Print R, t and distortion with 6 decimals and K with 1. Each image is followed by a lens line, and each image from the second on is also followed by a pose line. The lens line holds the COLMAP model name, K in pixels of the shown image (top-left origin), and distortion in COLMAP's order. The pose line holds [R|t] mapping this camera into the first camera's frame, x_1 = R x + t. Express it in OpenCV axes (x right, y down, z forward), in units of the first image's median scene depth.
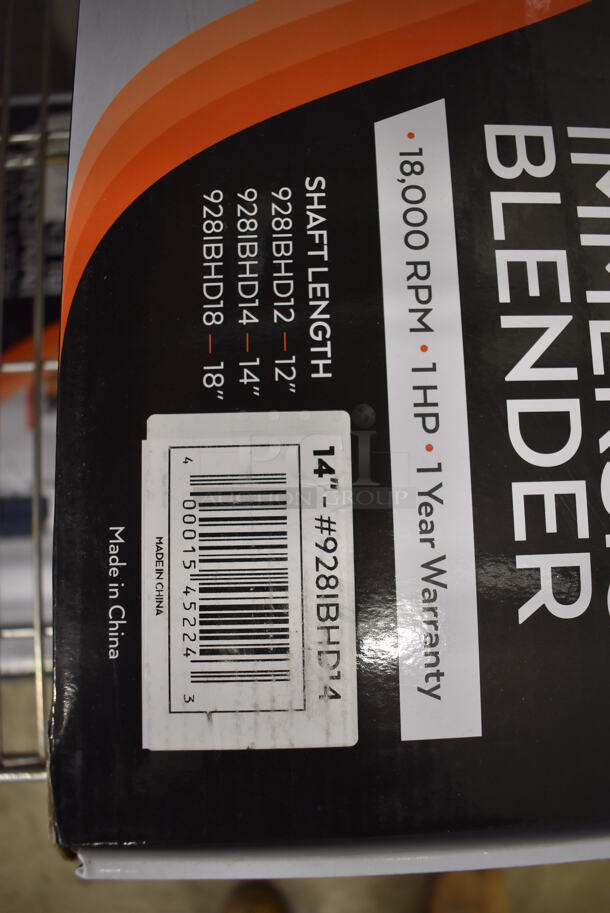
lens RADIAL K [[721.1, 0, 305.0], [0, 721.1, 456.5], [0, 0, 1]] dist [-0.110432, 0.014371]
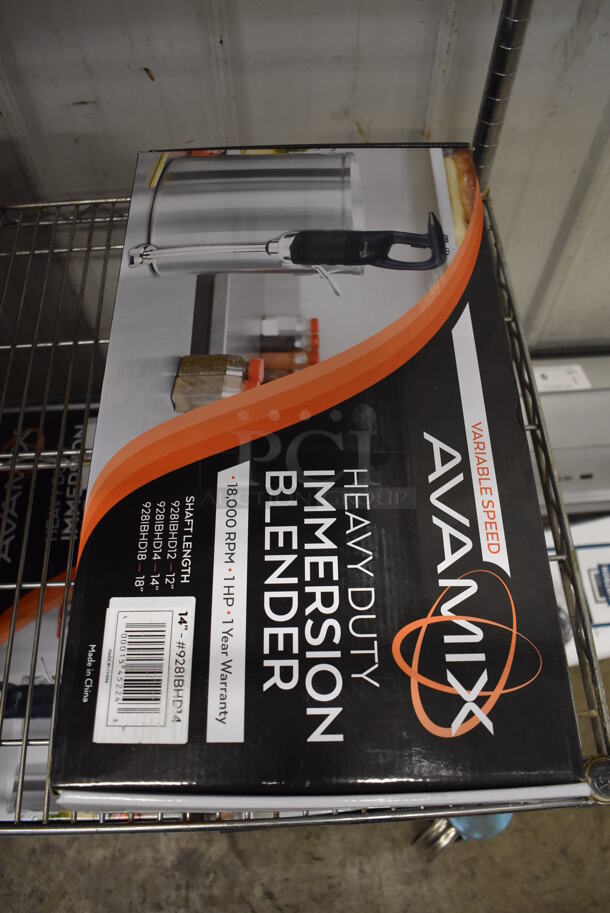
lens RADIAL K [[721.1, 0, 305.0], [0, 721.1, 456.5], [0, 0, 1]] dist [-0.110432, 0.014371]
pose [[0.998379, -0.011931, -0.055643, 0.541733], [-0.007295, 0.942874, -0.333070, 0.273817], [0.056438, 0.332936, 0.941259, -1.285245]]
